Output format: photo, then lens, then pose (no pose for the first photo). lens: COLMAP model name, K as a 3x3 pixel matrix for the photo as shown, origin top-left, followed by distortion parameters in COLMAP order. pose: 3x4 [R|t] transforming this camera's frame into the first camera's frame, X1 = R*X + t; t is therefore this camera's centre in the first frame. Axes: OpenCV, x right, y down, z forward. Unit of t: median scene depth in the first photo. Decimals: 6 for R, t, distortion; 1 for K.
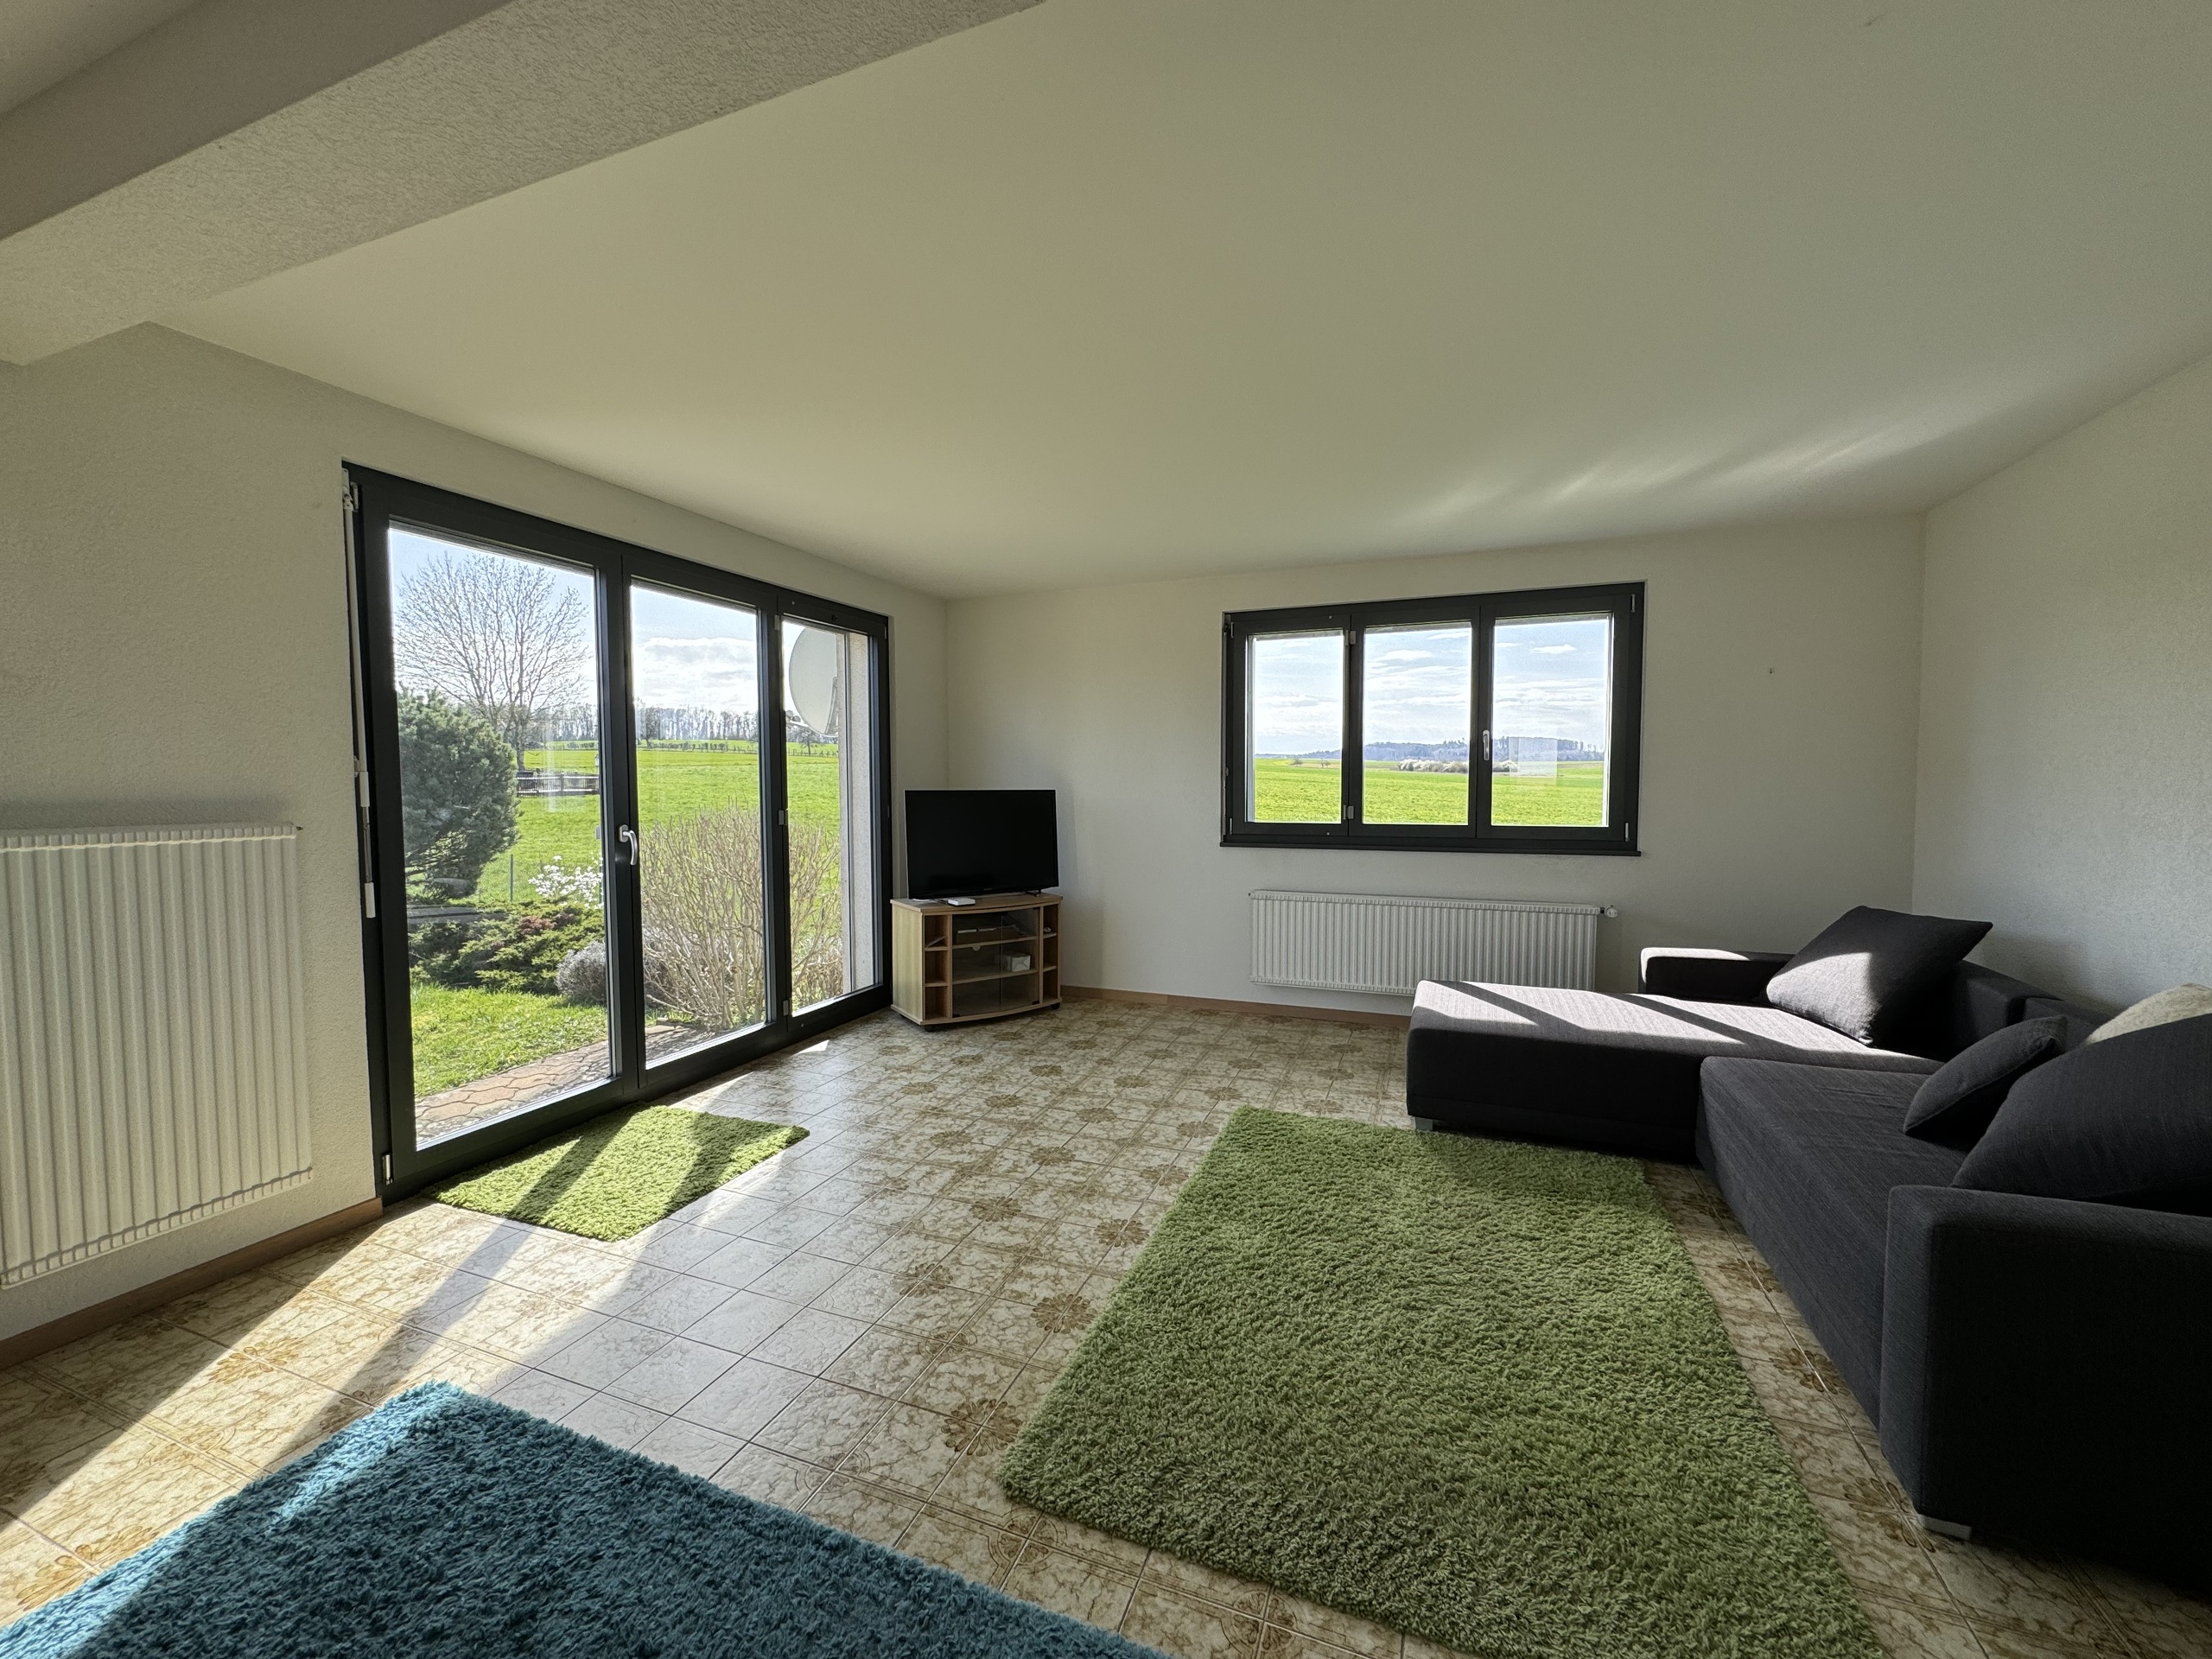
lens RADIAL K [[883.2, 0, 1106.0], [0, 883.2, 829.5], [0, 0, 1]] dist [-0.000147, -0.000213]
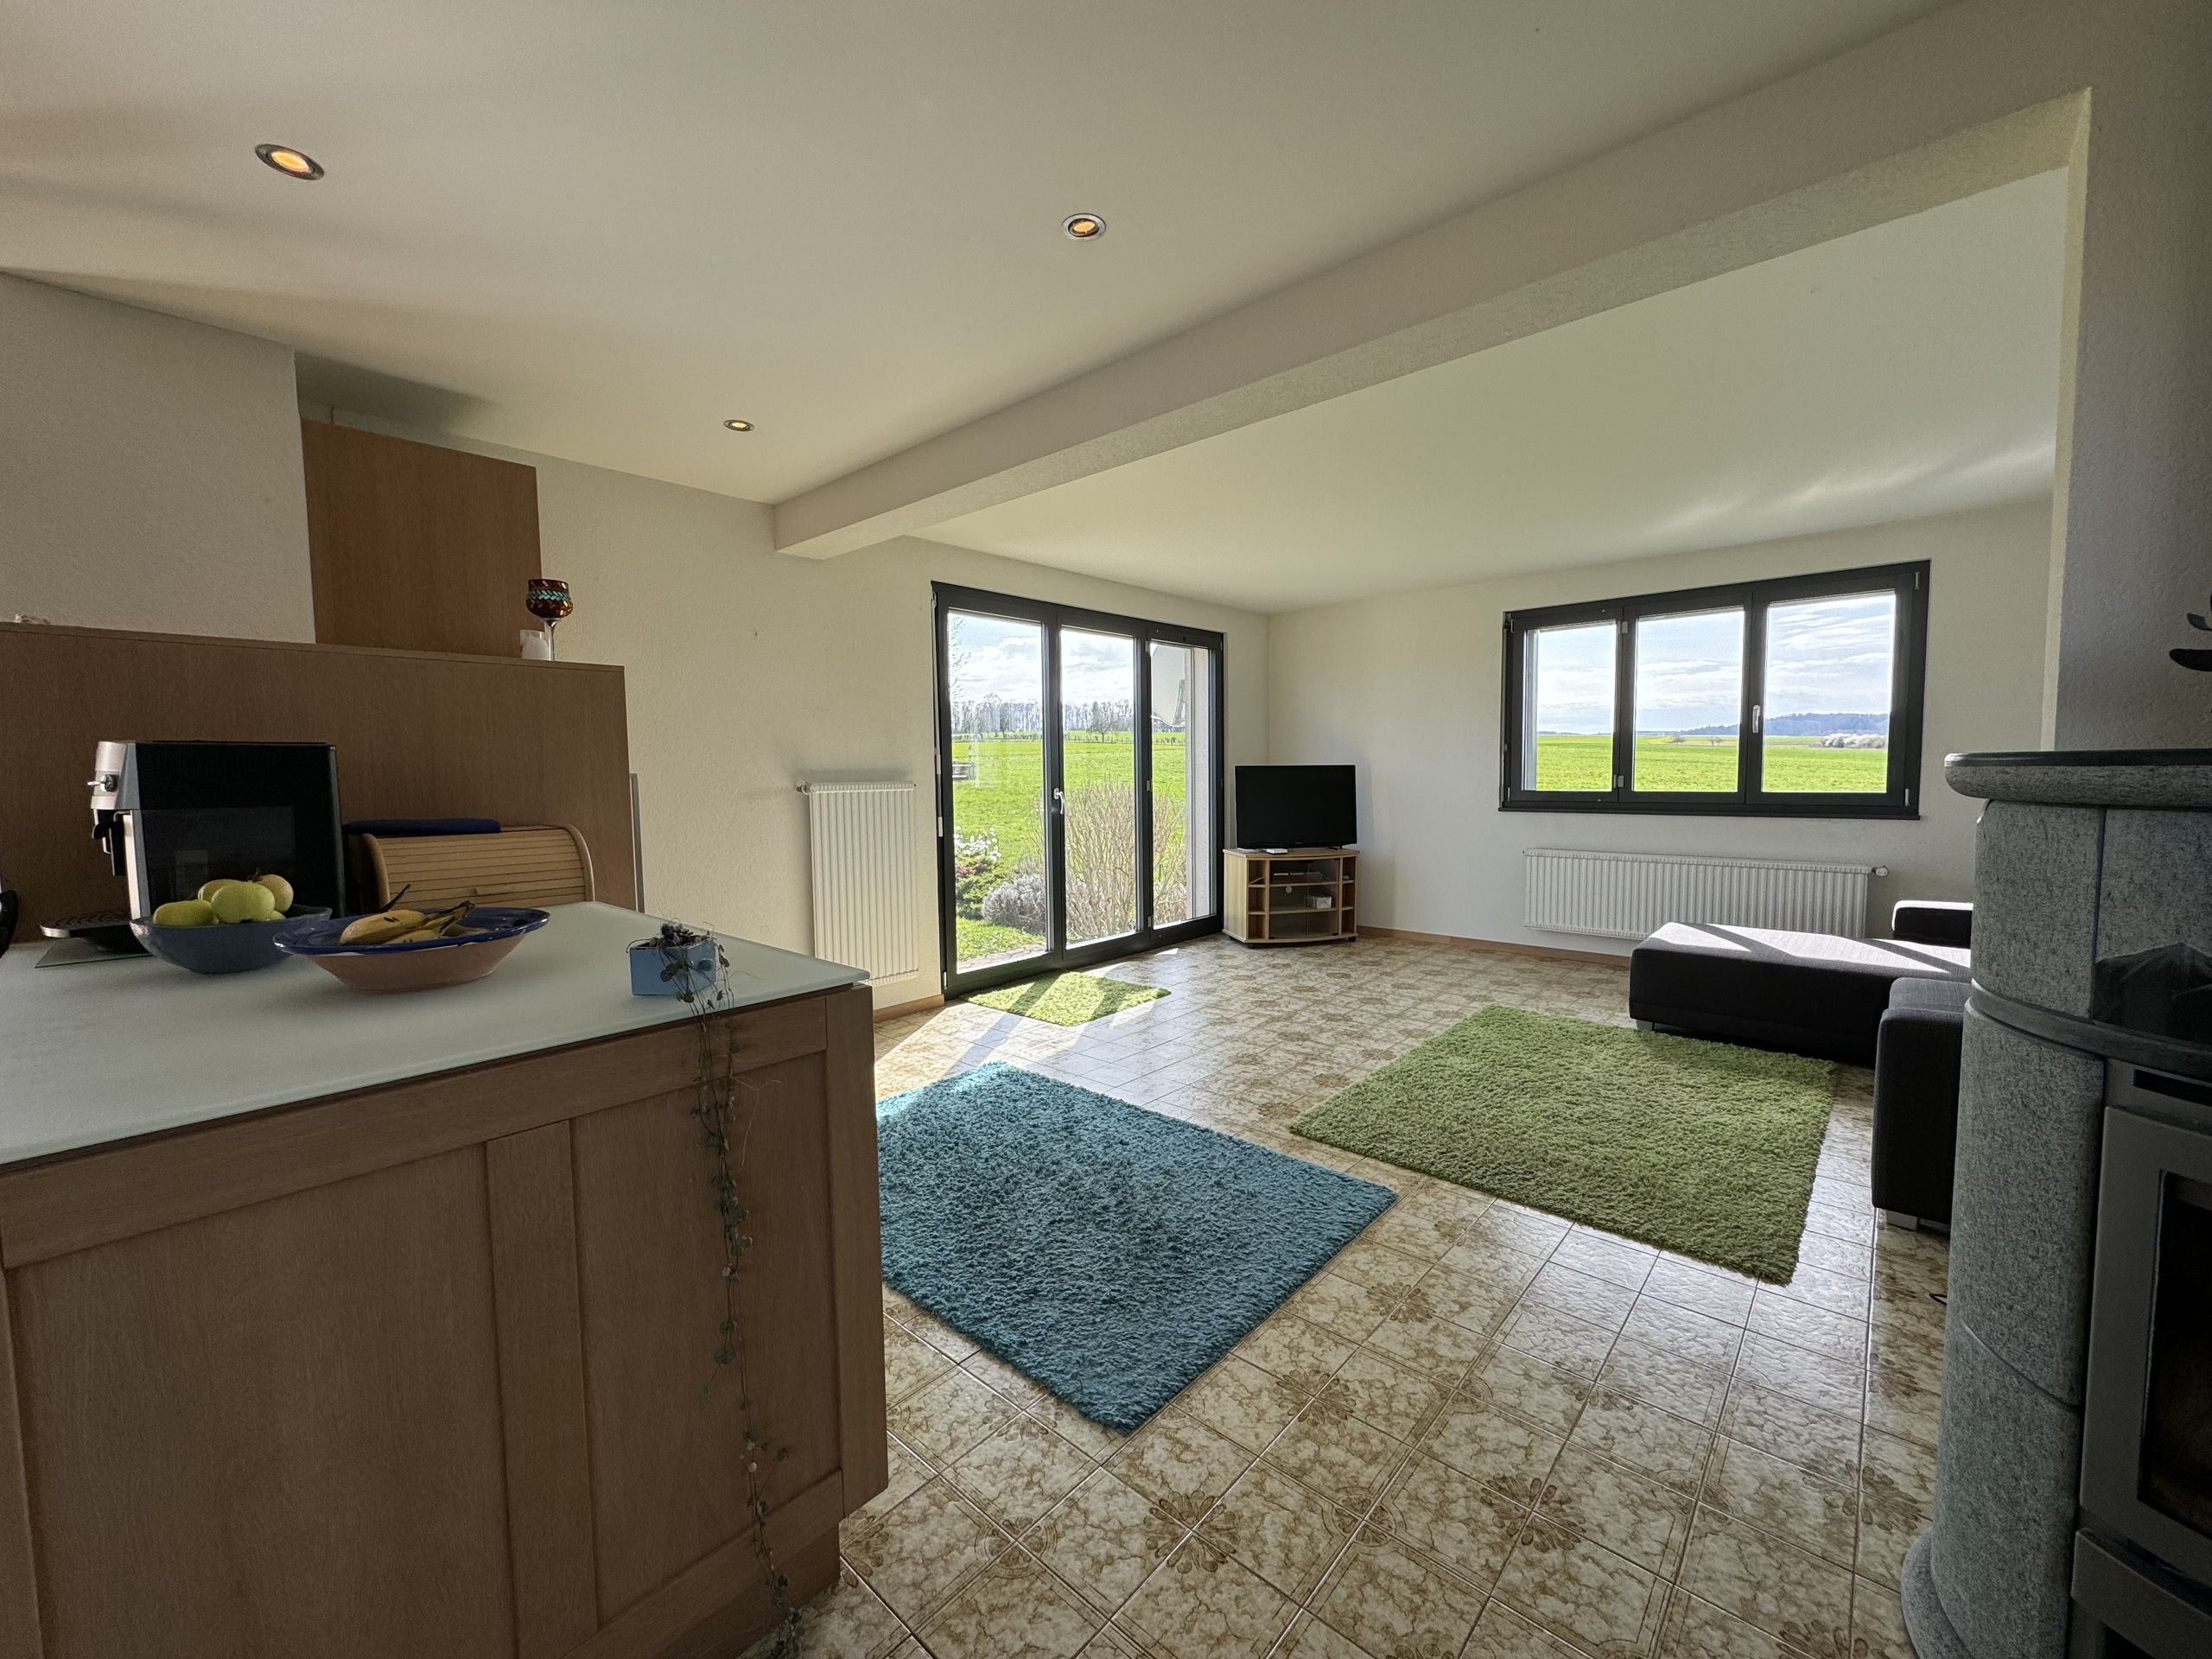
lens RADIAL K [[879.8, 0, 1111.7], [0, 879.8, 828.1], [0, 0, 1]] dist [-0.000597, -0.000168]
pose [[0.937247, 0.014405, -0.348368, 0.076806], [-0.008951, 0.999811, 0.017261, 0.036282], [0.348551, -0.013059, 0.937199, -0.388288]]
